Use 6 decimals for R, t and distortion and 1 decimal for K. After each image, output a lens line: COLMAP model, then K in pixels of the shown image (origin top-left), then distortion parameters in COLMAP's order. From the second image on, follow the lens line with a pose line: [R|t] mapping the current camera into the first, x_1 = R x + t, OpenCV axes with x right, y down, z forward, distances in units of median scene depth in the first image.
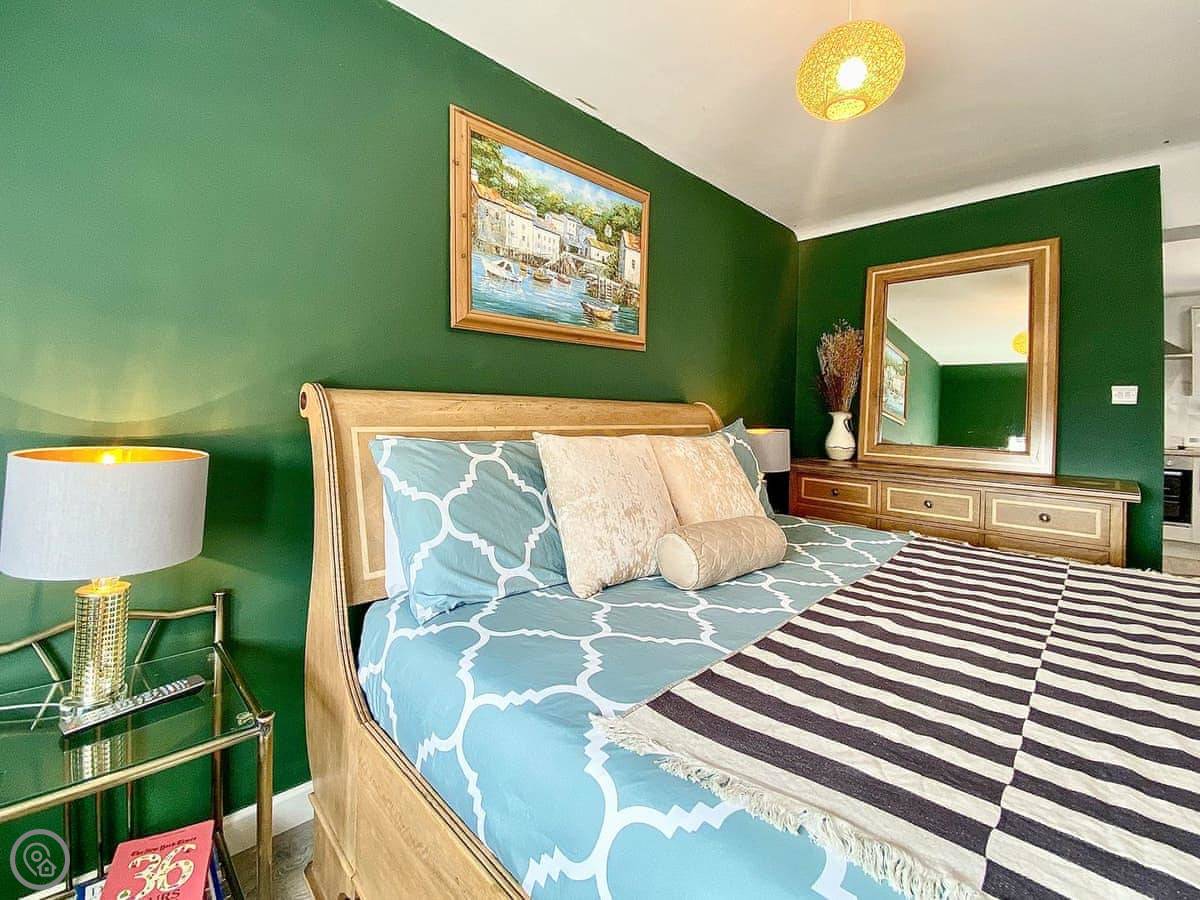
lens RADIAL K [[533.3, 0, 595.5], [0, 533.3, 417.9], [0, 0, 1]] dist [0.066051, -0.059094]
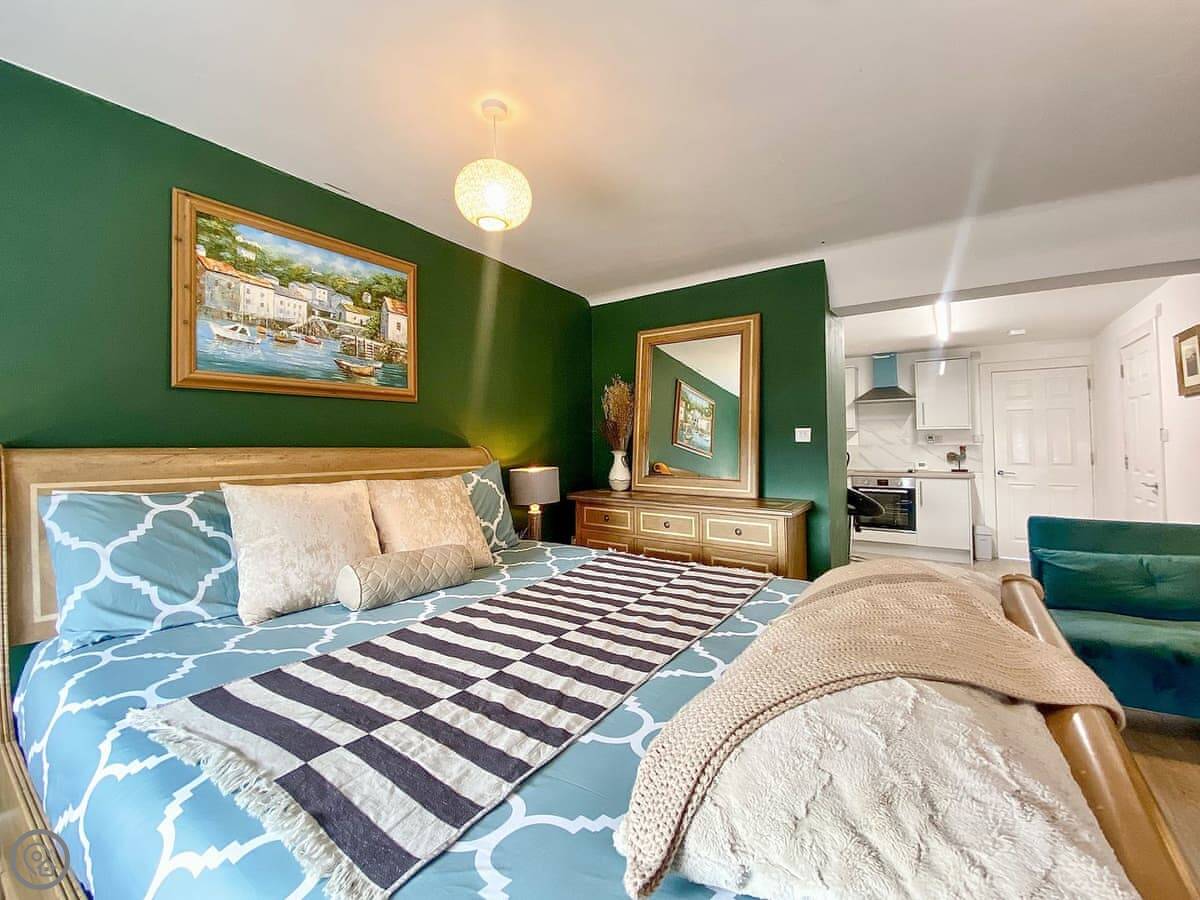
lens RADIAL K [[512.2, 0, 598.7], [0, 512.2, 435.5], [0, 0, 1]] dist [0.023157, -0.021676]
pose [[0.978393, -0.014067, 0.206276, 0.332601], [0.021024, 0.999280, -0.031572, -0.017438], [-0.205683, 0.035226, 0.977984, -0.178464]]
